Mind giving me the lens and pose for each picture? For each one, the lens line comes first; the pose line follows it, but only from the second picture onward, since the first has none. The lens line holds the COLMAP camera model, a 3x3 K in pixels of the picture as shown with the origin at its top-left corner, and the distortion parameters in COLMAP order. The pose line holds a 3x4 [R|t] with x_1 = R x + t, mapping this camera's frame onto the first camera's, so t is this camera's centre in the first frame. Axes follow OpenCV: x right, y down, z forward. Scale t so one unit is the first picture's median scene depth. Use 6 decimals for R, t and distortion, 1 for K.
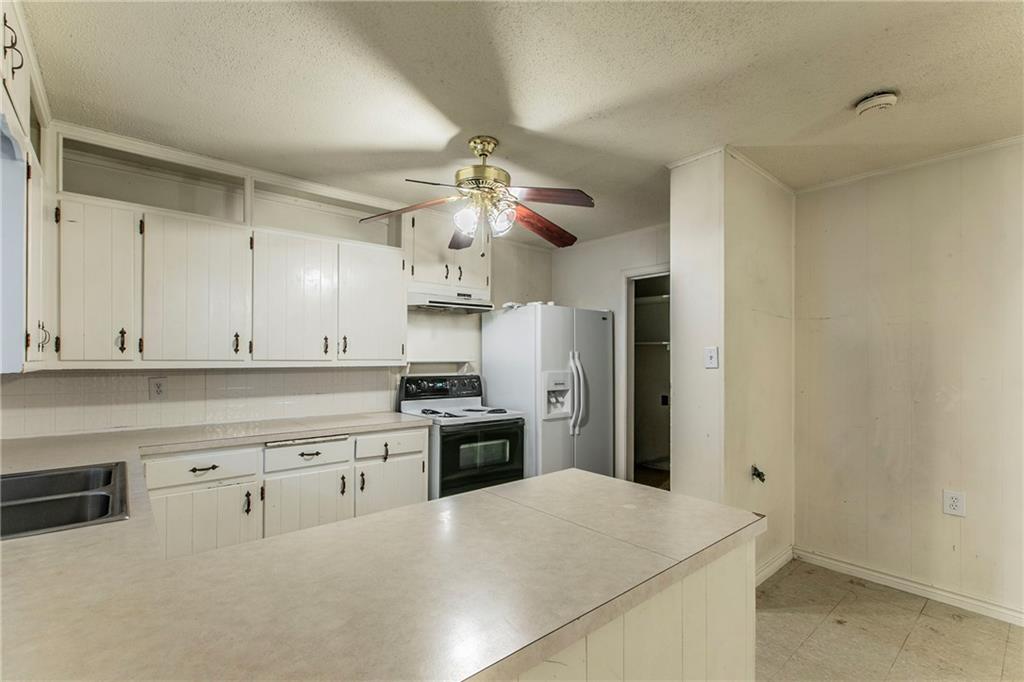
lens RADIAL K [[465.3, 0, 501.5], [0, 465.3, 356.4], [0, 0, 1]] dist [0.012265, 0.000161]
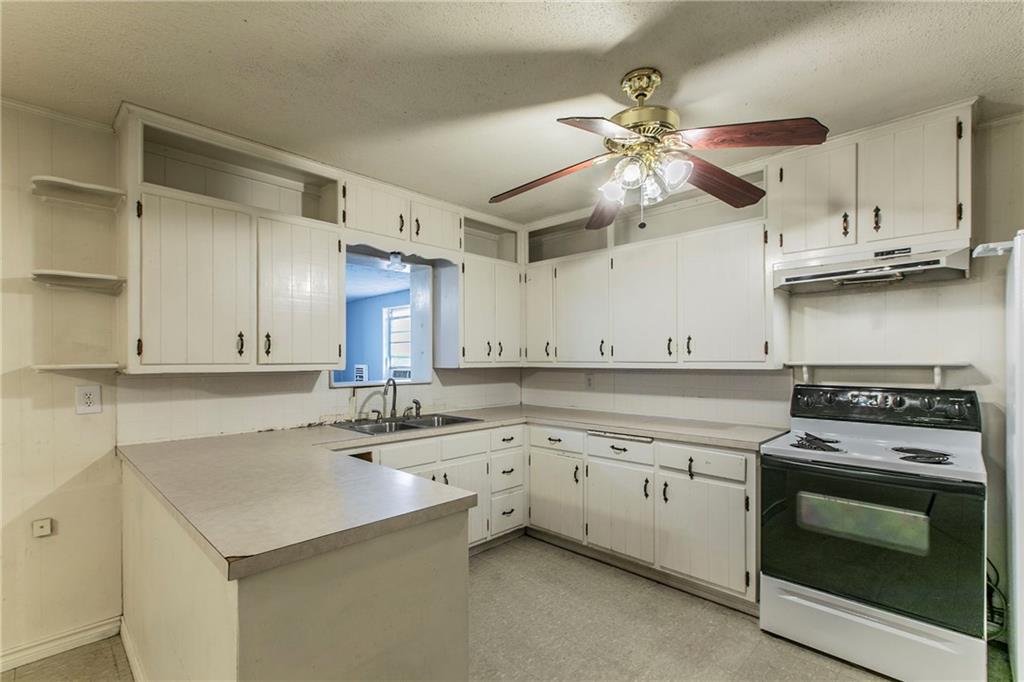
lens RADIAL K [[465.9, 0, 510.4], [0, 465.9, 361.1], [0, 0, 1]] dist [0.000686, 0.000099]
pose [[0.104290, 0.000913, -0.994547, 0.520817], [0.008036, 0.999966, 0.001760, 0.001850], [0.994514, -0.008176, 0.104279, 0.520378]]
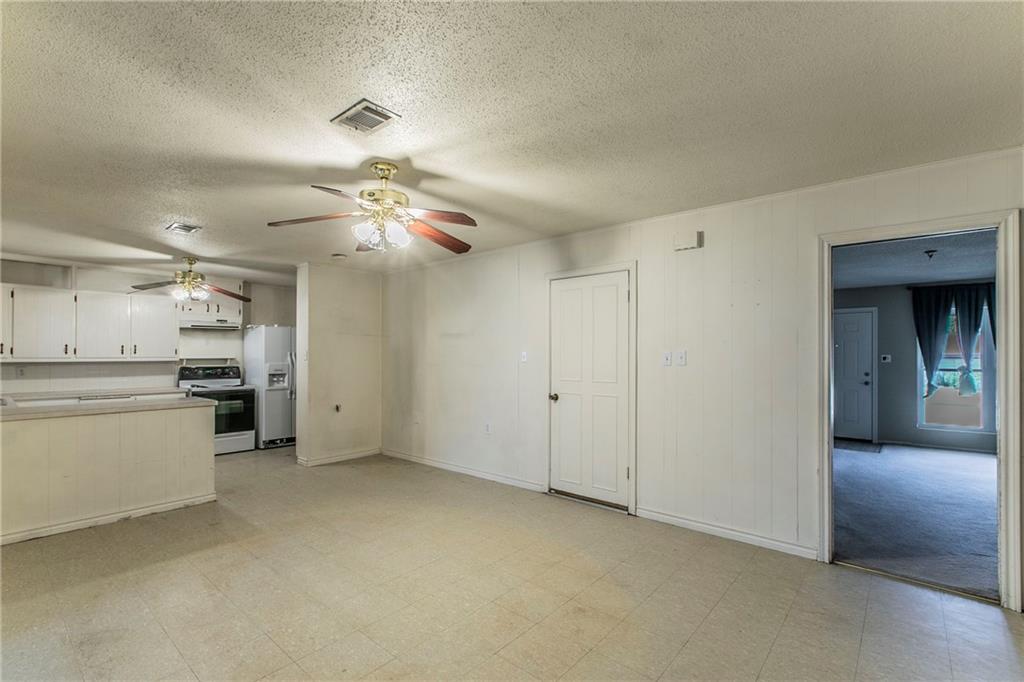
lens RADIAL K [[453.4, 0, 514.2], [0, 453.4, 351.3], [0, 0, 1]] dist [-0.013580, -0.000280]
pose [[0.983349, -0.002357, 0.181709, 0.799368], [0.003255, 0.999984, -0.004644, -0.003895], [-0.181695, 0.005158, 0.983341, -1.011488]]
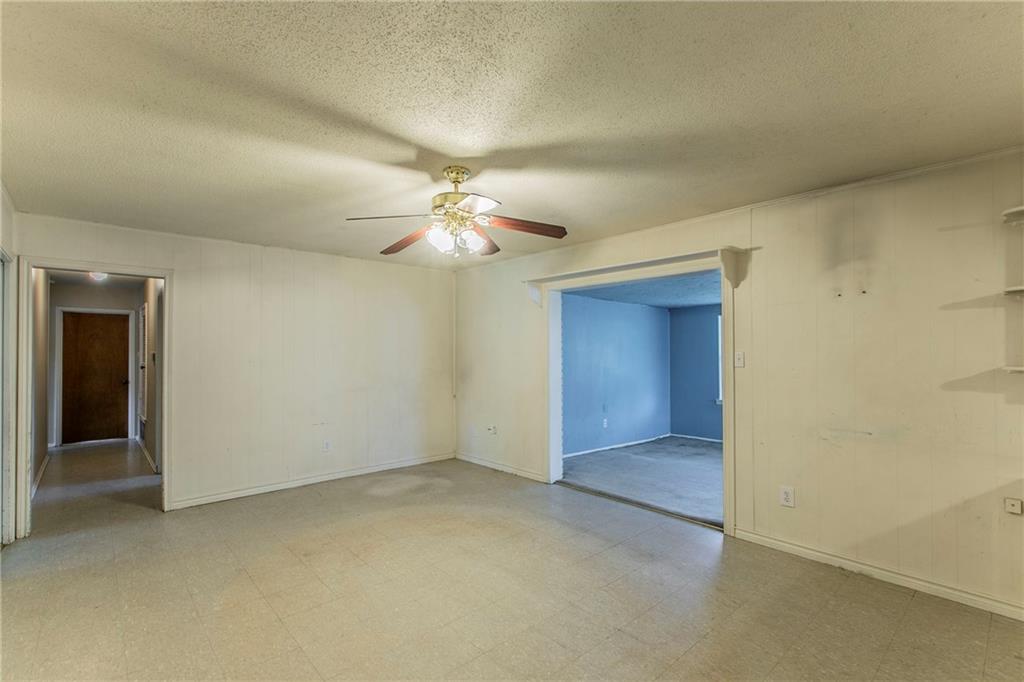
lens RADIAL K [[464.0, 0, 502.0], [0, 464.0, 347.6], [0, 0, 1]] dist [0.000230, 0.000218]
pose [[-0.999438, -0.005339, -0.033093, 0.660938], [-0.004814, 0.999862, -0.015895, -0.011419], [0.033173, -0.015726, -0.999326, 0.664720]]
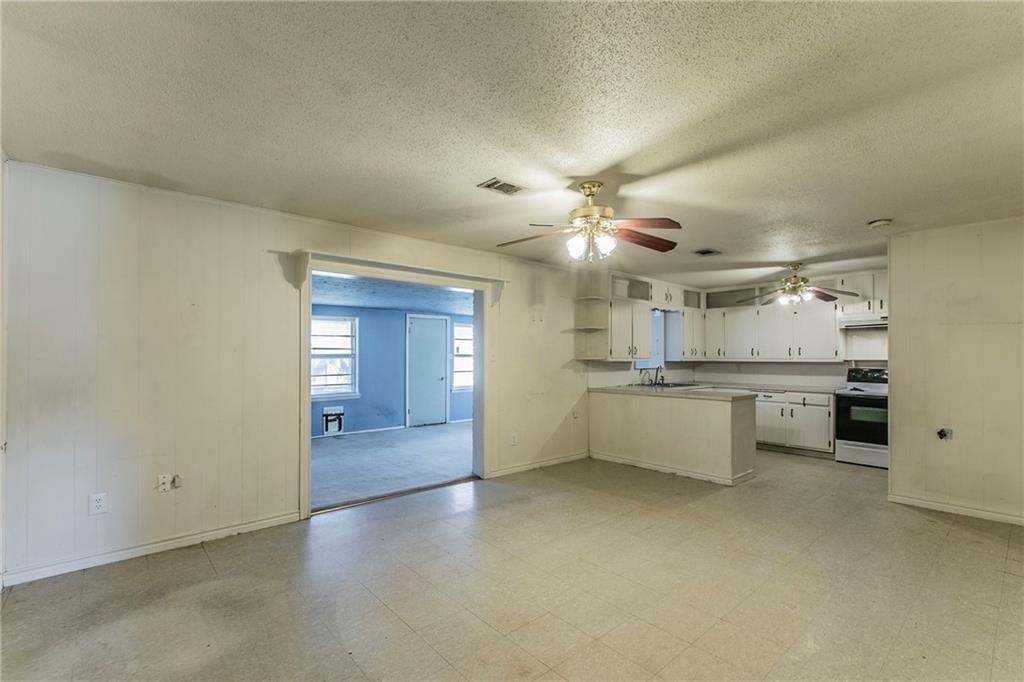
lens RADIAL K [[462.3, 0, 512.2], [0, 462.3, 352.2], [0, 0, 1]] dist [0.000685, 0.000025]
pose [[0.032217, -0.013397, -0.999391, 1.629838], [0.002013, 0.999909, -0.013339, 0.003831], [0.999479, -0.001582, 0.032241, -0.352656]]
